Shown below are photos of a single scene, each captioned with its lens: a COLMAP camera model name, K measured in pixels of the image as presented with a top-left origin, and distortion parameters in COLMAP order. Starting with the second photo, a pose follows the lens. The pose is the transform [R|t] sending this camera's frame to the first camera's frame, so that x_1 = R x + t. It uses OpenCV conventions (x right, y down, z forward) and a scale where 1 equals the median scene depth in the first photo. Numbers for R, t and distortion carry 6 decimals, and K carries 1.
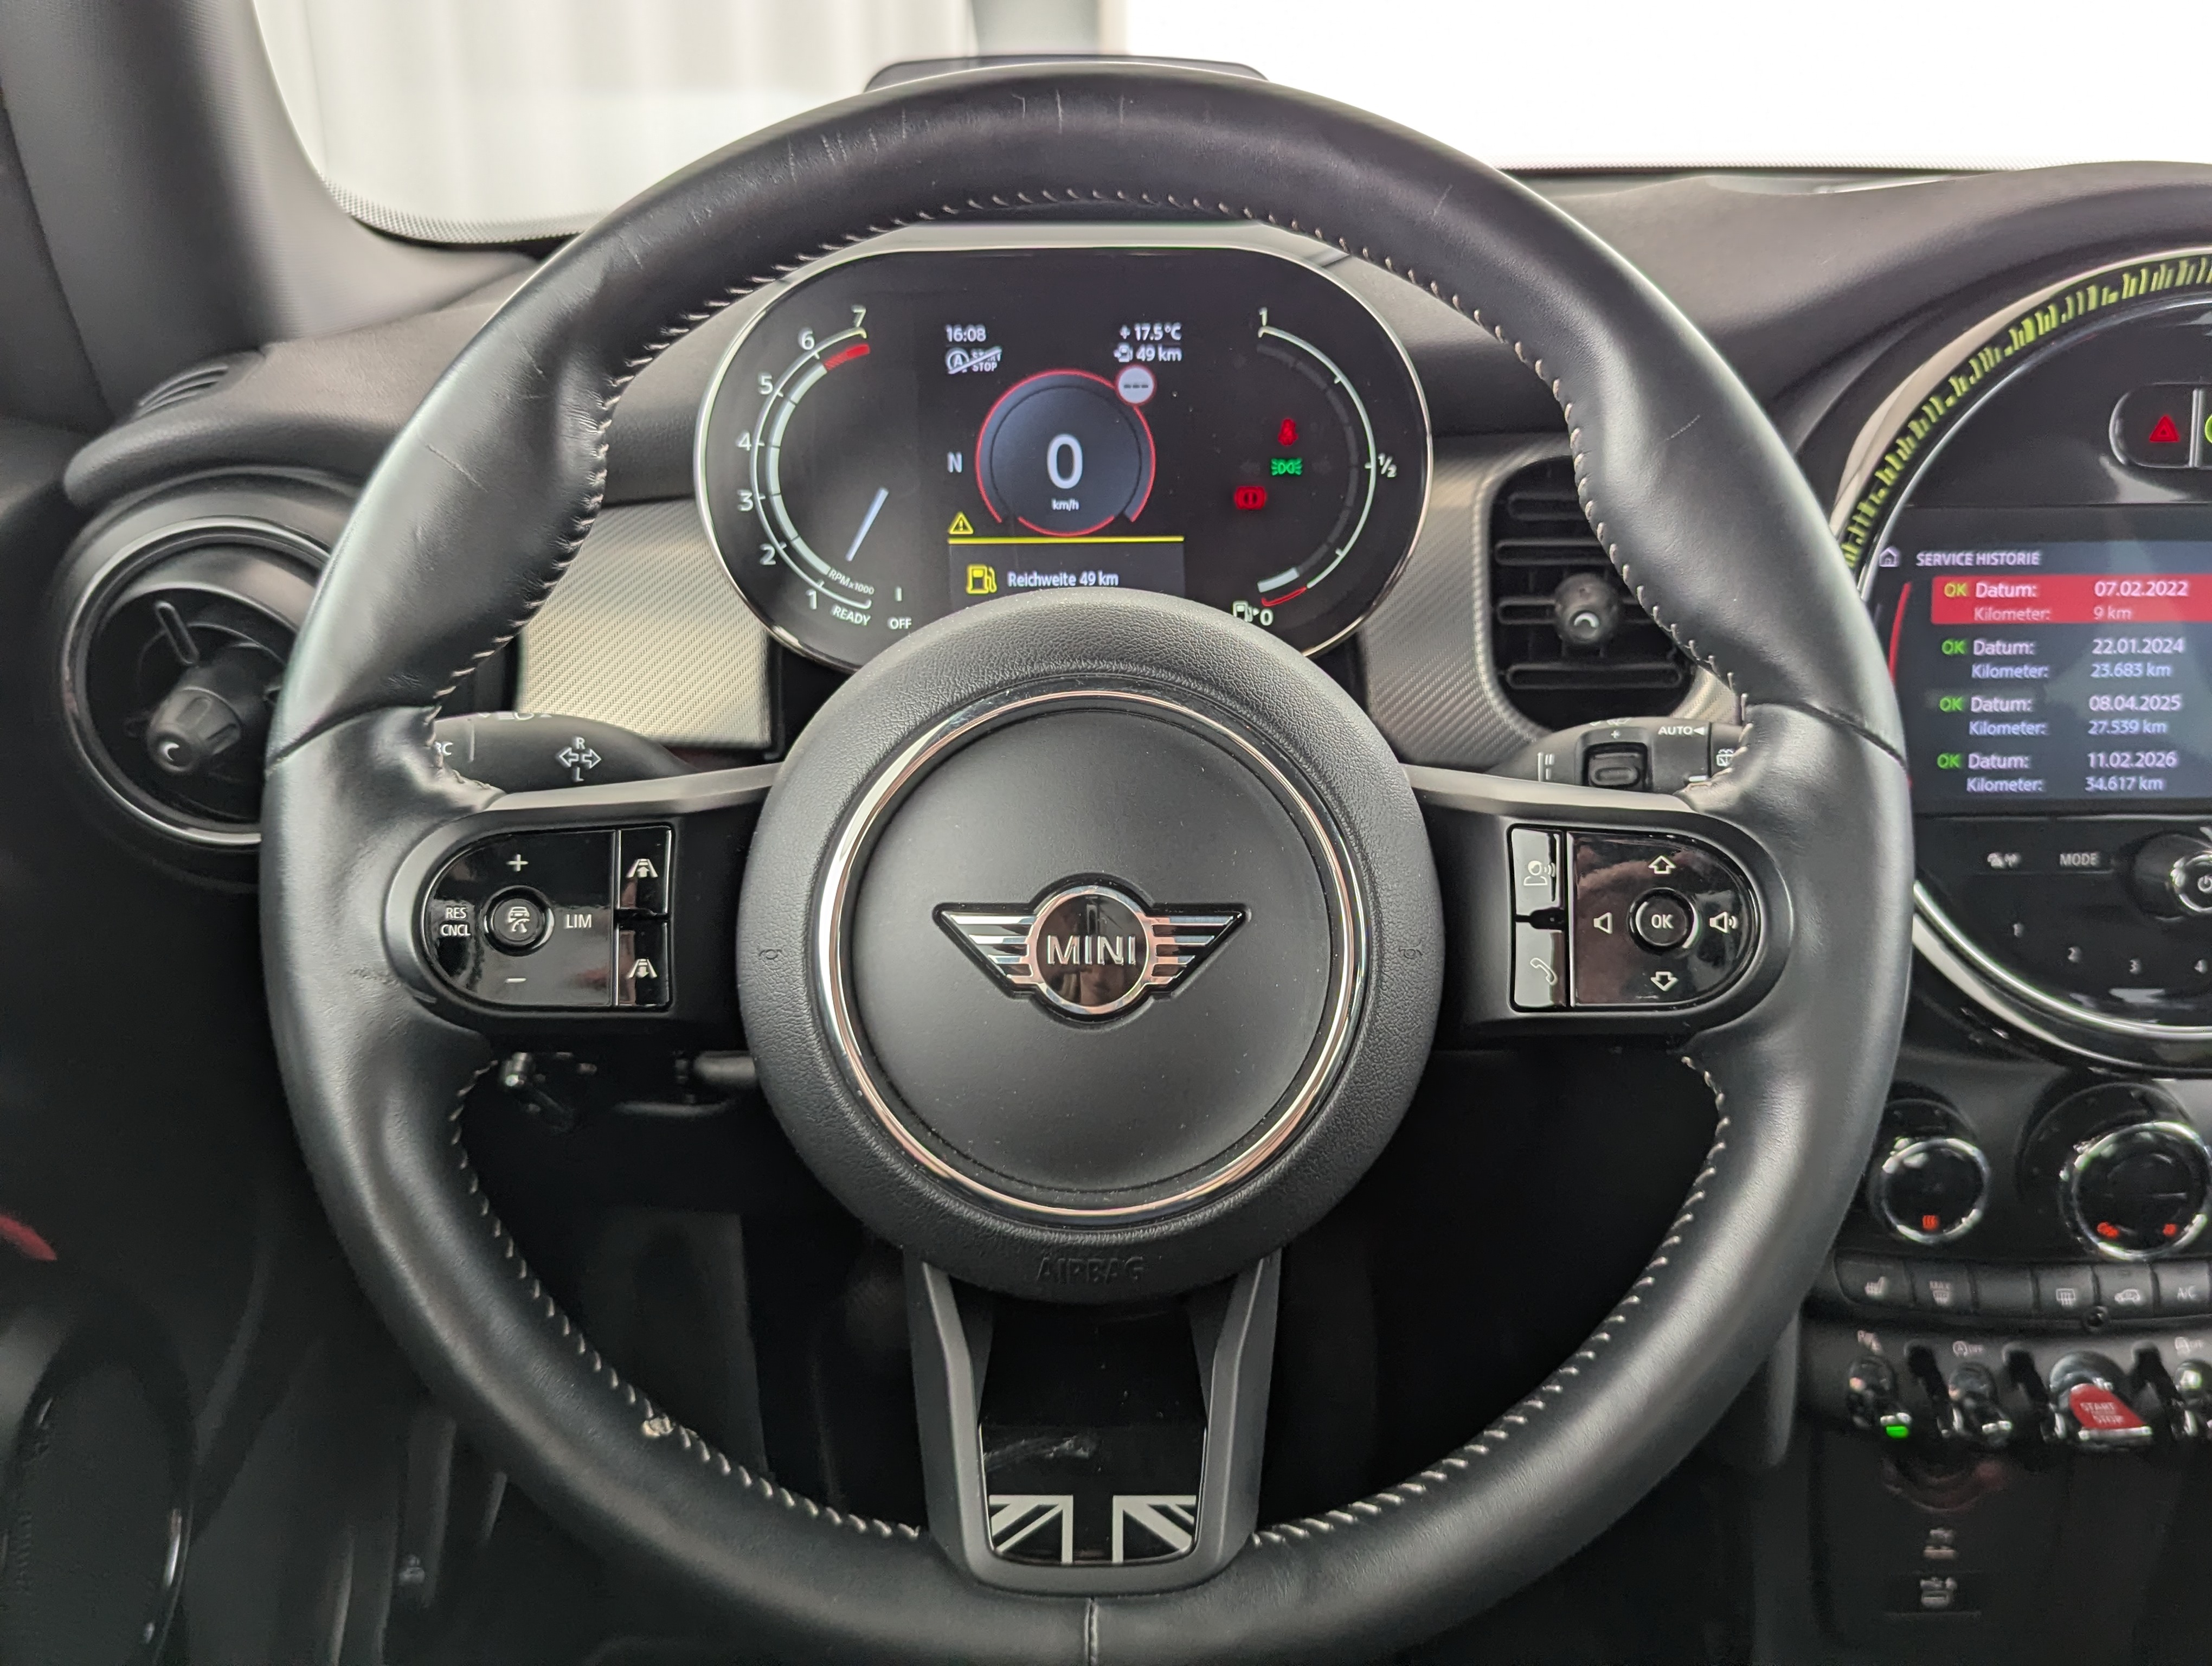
lens RADIAL K [[2037.6, 0, 1145.7], [0, 2037.6, 833.5], [0, 0, 1]] dist [0.113626, -0.271008]
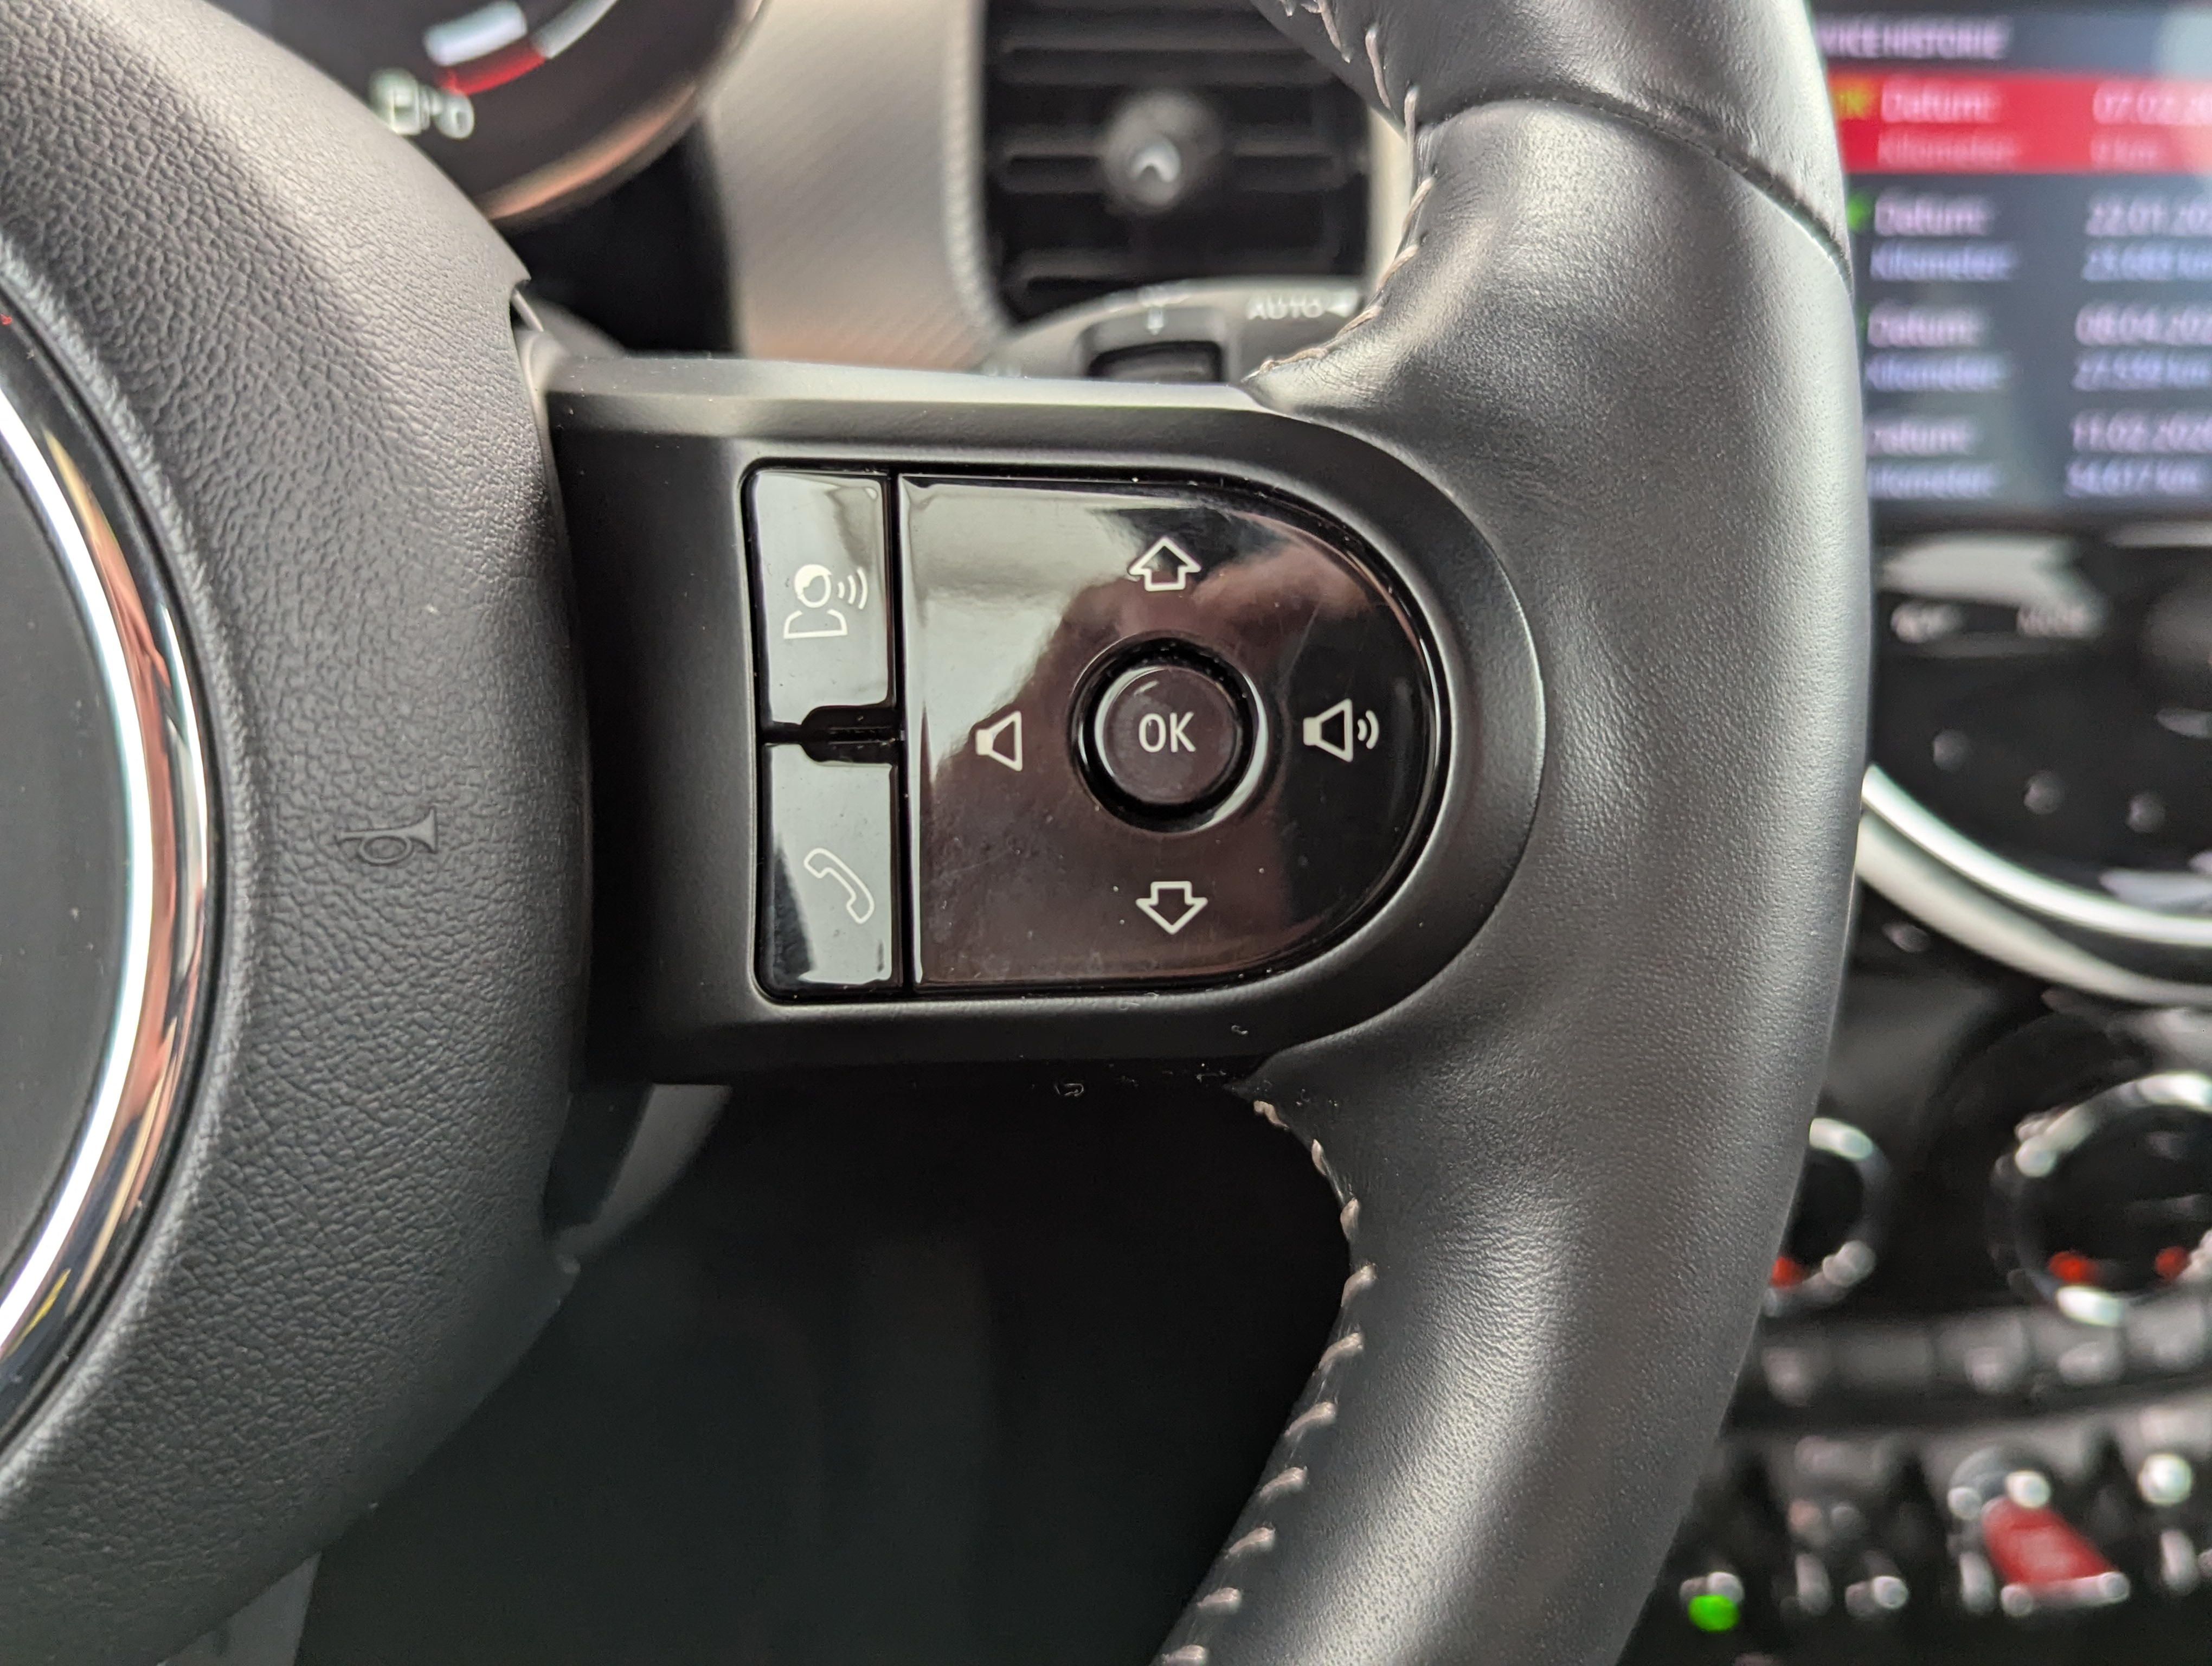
lens RADIAL K [[1948.6, 0, 1106.0], [0, 1948.6, 833.0], [0, 0, 1]] dist [0.096168, -0.277683]
pose [[0.996146, -0.022860, 0.084678, 0.180330], [0.016663, 0.997180, 0.073169, 0.030093], [-0.086112, -0.071476, 0.993718, 0.572778]]
